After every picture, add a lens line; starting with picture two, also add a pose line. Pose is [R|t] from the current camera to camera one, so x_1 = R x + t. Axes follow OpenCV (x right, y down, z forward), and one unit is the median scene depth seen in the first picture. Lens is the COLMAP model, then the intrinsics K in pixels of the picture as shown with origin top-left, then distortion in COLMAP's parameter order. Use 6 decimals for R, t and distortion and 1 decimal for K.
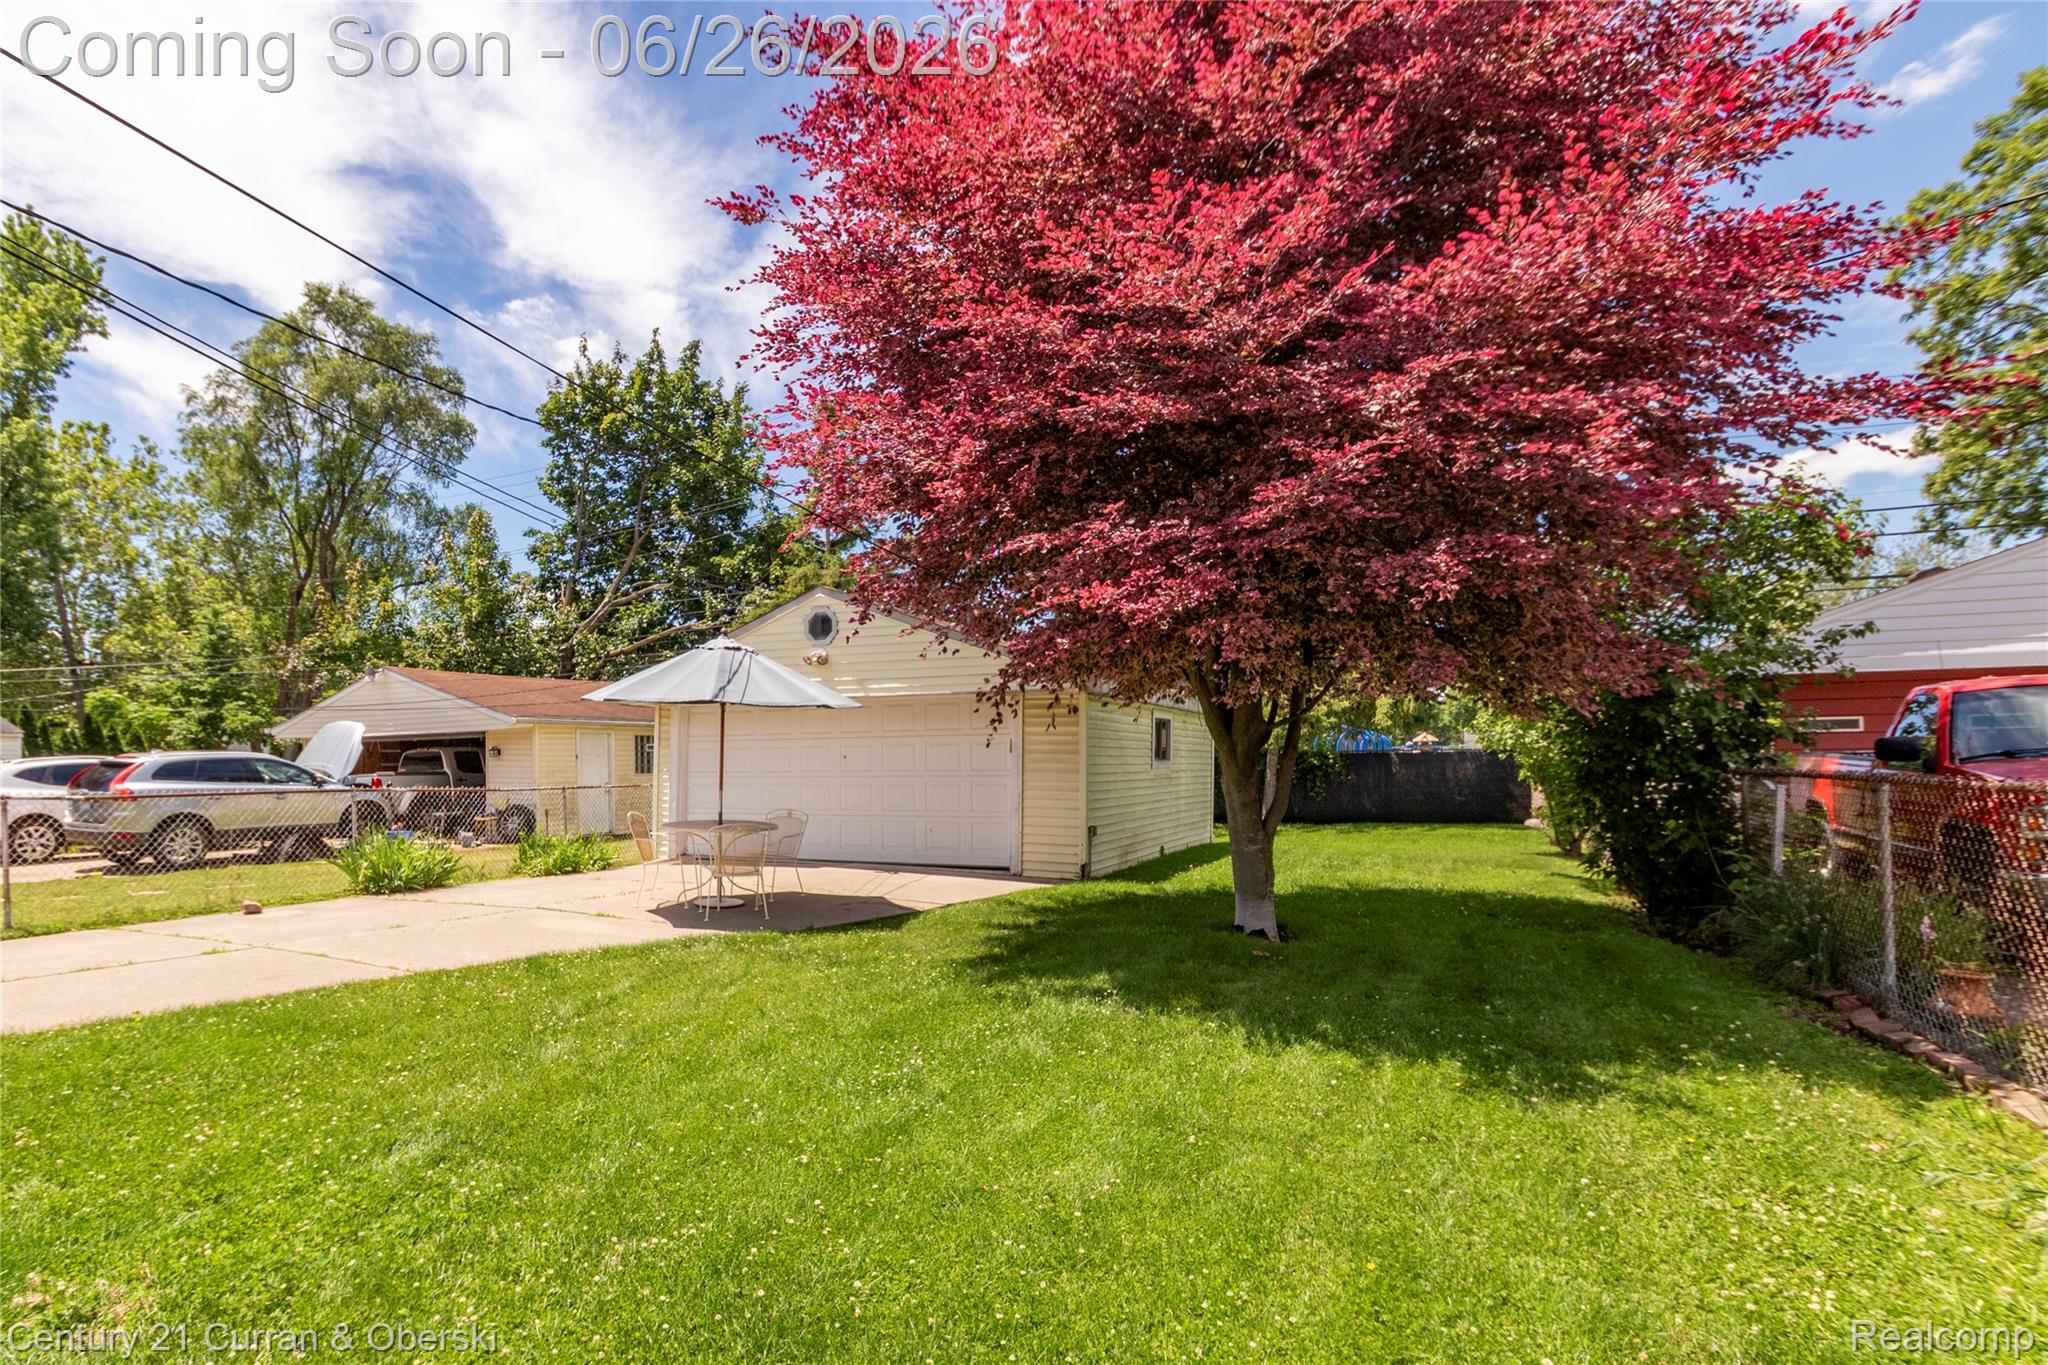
lens RADIAL K [[1099.2, 0, 1027.7], [0, 1099.2, 678.5], [0, 0, 1]] dist [0.000208, -0.003608]
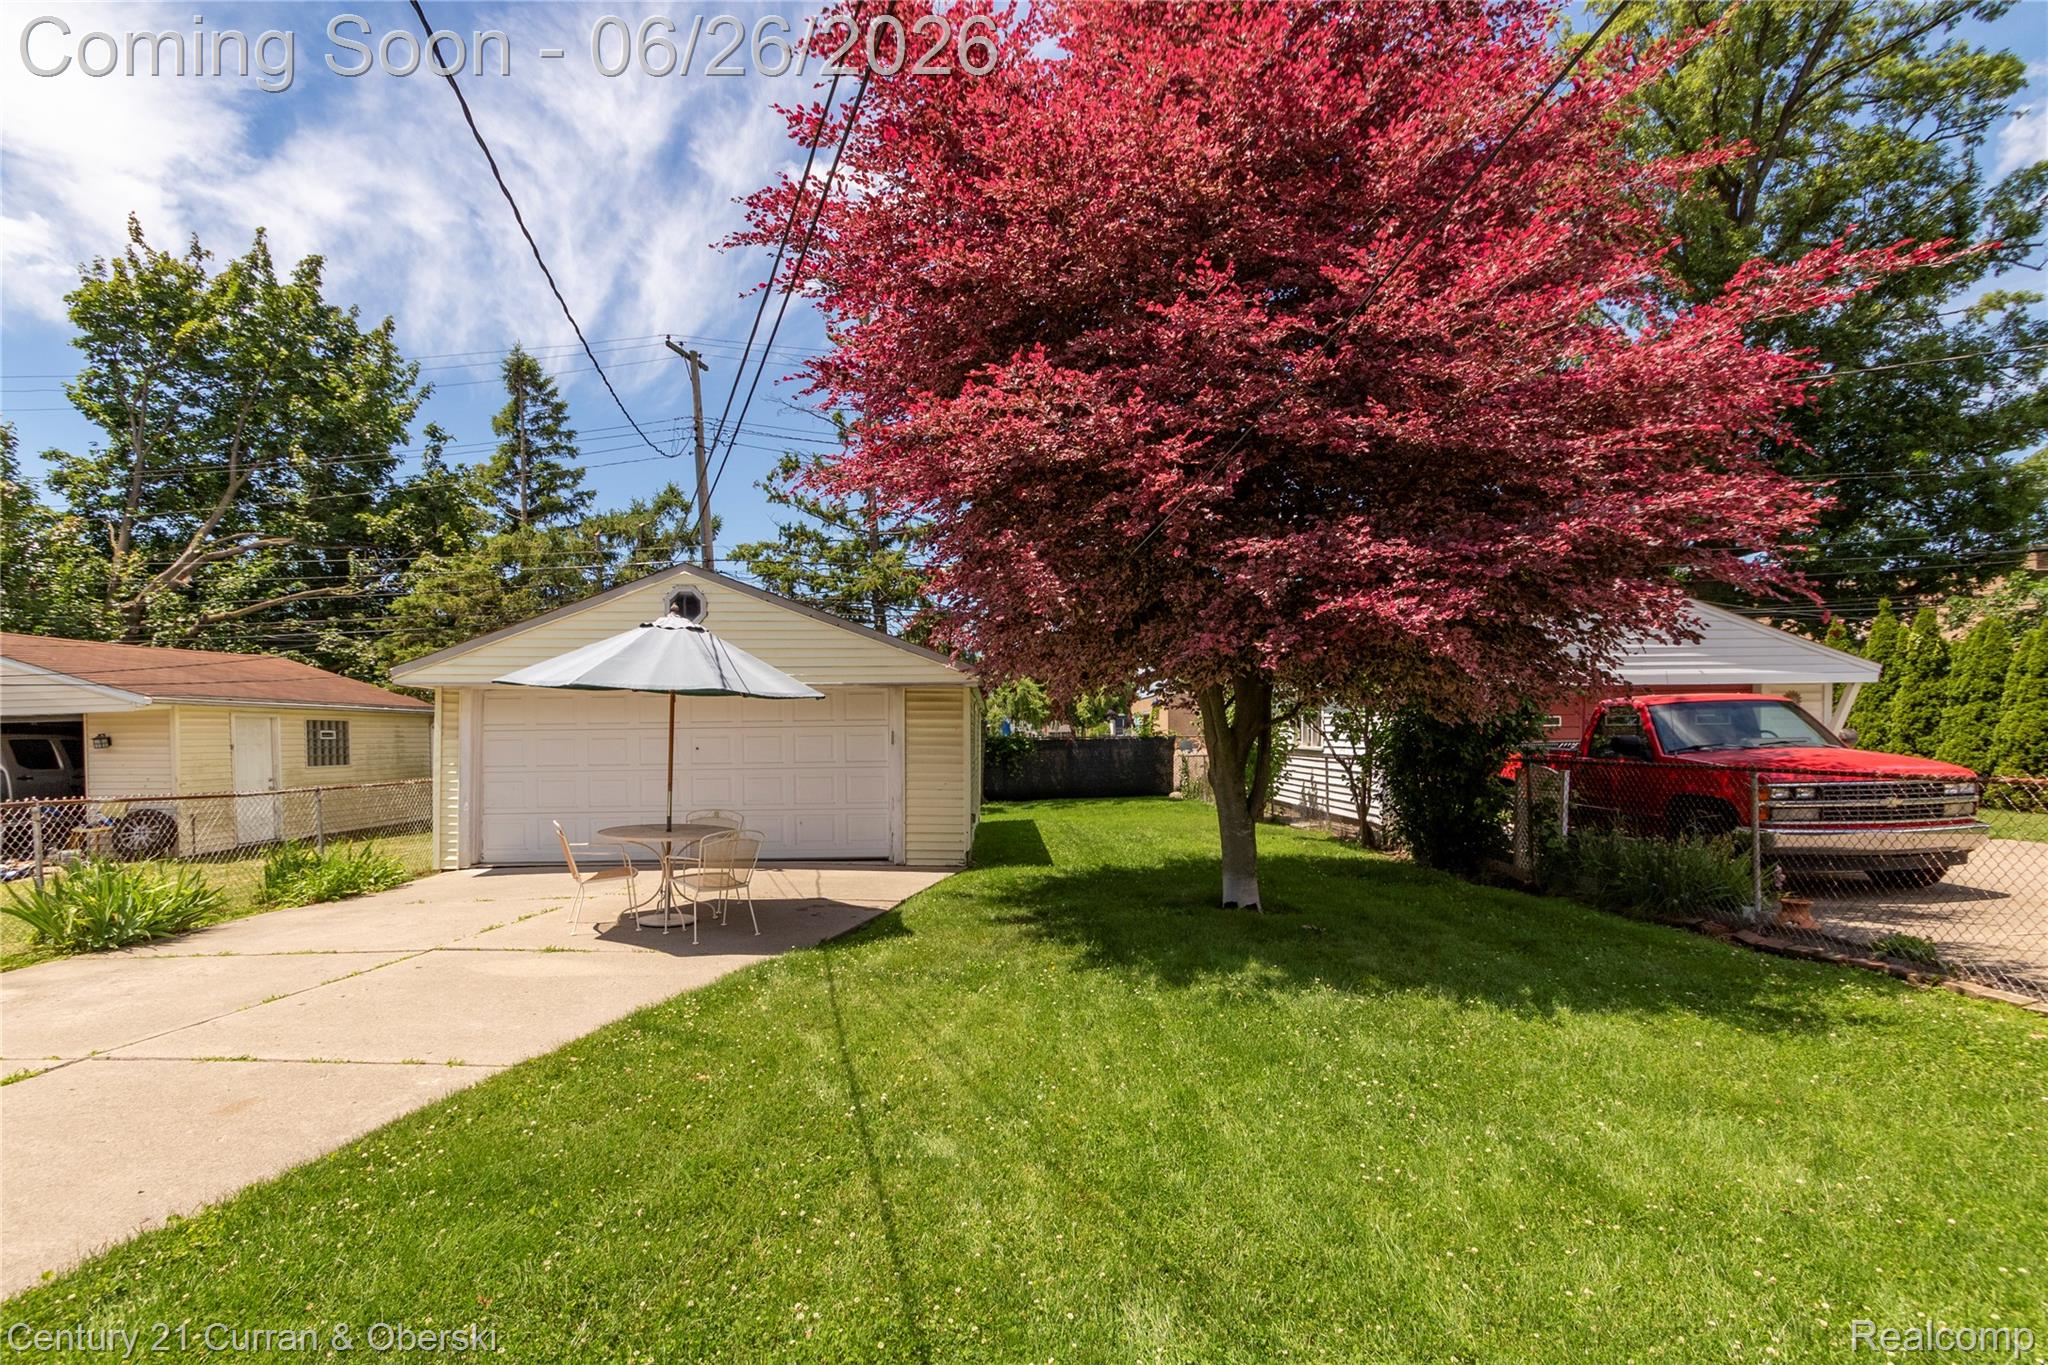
lens RADIAL K [[943.4, 0, 1022.3], [0, 943.4, 697.0], [0, 0, 1]] dist [0.018184, -0.013149]
pose [[0.884855, 0.021045, 0.465391, -0.161263], [-0.033993, 0.999233, 0.019446, 0.001391], [-0.464624, -0.033027, 0.884892, 0.090129]]
